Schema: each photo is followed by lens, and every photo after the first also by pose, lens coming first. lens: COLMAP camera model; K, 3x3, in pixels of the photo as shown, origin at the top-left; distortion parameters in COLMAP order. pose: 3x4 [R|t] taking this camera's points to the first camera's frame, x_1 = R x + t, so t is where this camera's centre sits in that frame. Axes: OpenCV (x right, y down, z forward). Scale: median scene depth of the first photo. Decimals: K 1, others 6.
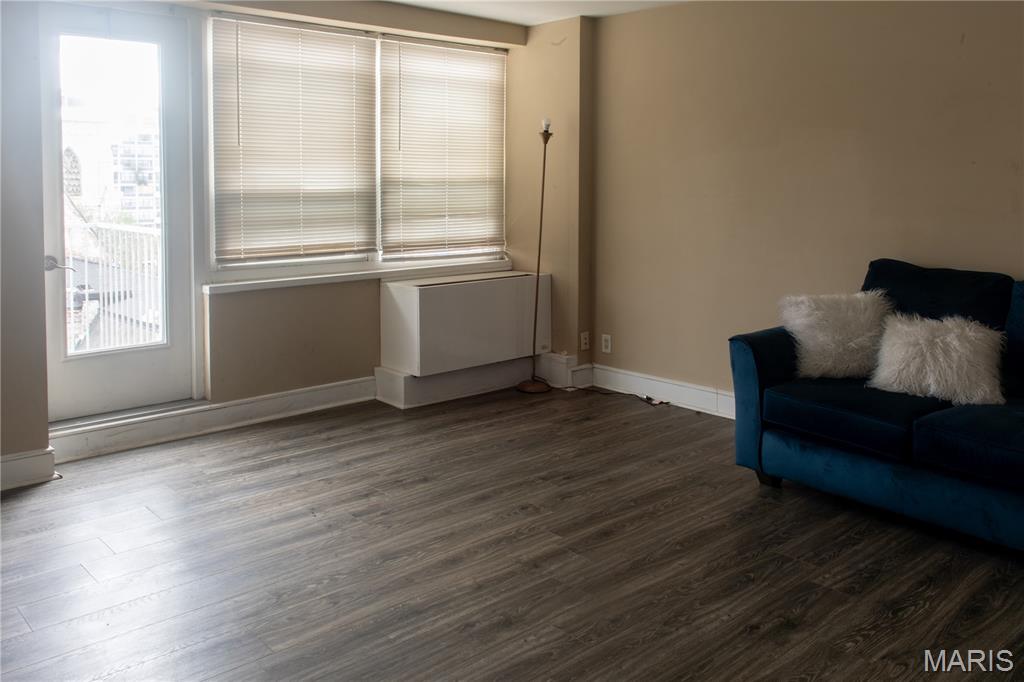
lens RADIAL K [[847.3, 0, 511.7], [0, 847.3, 340.8], [0, 0, 1]] dist [0.019985, -0.039237]
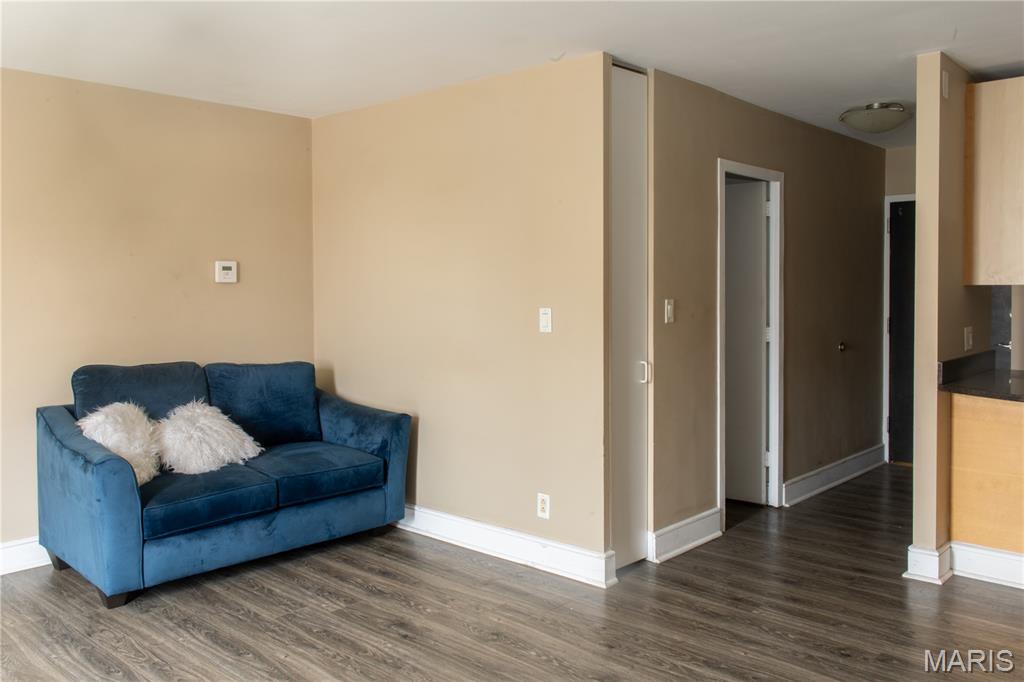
lens RADIAL K [[847.3, 0, 480.4], [0, 847.3, 321.0], [0, 0, 1]] dist [0.019985, -0.039237]
pose [[-0.098943, -0.037827, 0.994374, -0.882233], [0.180972, 0.981929, 0.055361, -0.160479], [-0.978499, 0.185432, -0.090309, 0.829702]]
